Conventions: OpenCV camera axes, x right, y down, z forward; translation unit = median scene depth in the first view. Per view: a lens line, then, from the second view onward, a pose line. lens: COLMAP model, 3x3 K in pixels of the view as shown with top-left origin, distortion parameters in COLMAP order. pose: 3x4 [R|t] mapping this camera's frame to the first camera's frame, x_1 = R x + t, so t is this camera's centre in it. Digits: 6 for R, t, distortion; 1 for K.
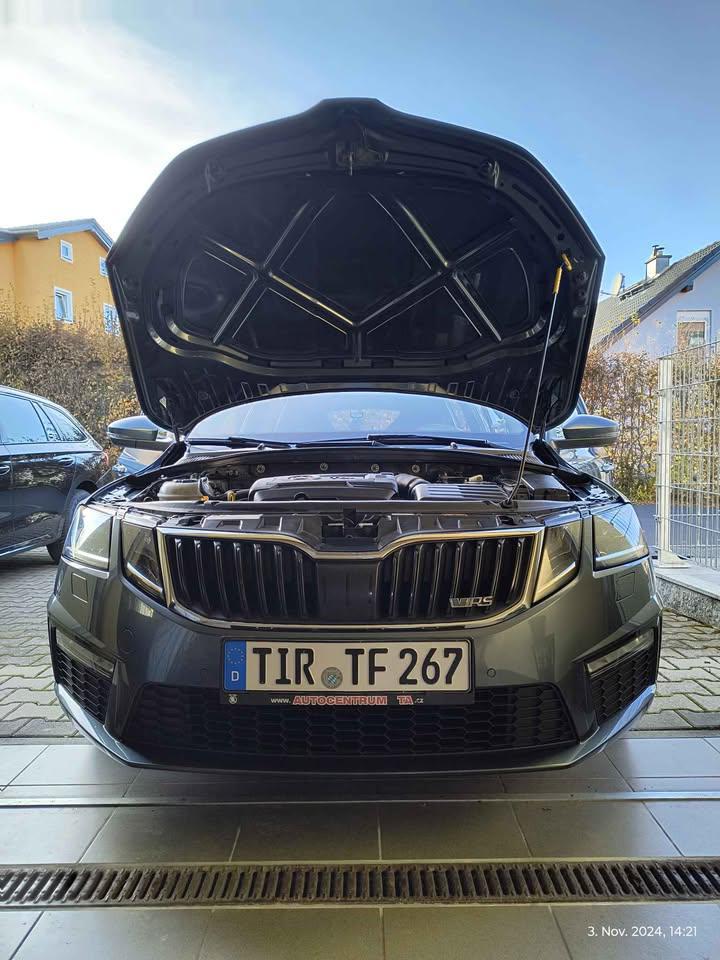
lens RADIAL K [[679.7, 0, 360.0], [0, 679.7, 480.0], [0, 0, 1]] dist [0.019092, -0.005108]
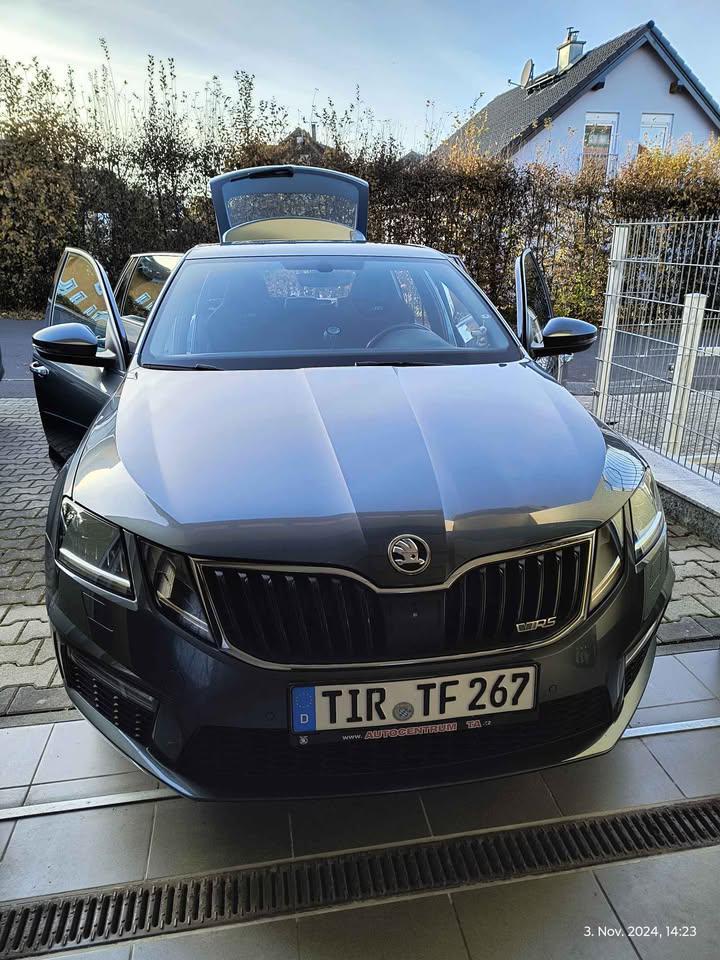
lens RADIAL K [[679.7, 0, 360.0], [0, 679.7, 480.0], [0, 0, 1]] dist [0.019092, -0.005108]
pose [[0.985101, -0.050367, 0.164433, -0.249163], [0.000752, 0.957402, 0.288756, -0.318308], [-0.171973, -0.284330, 0.943176, 0.170807]]
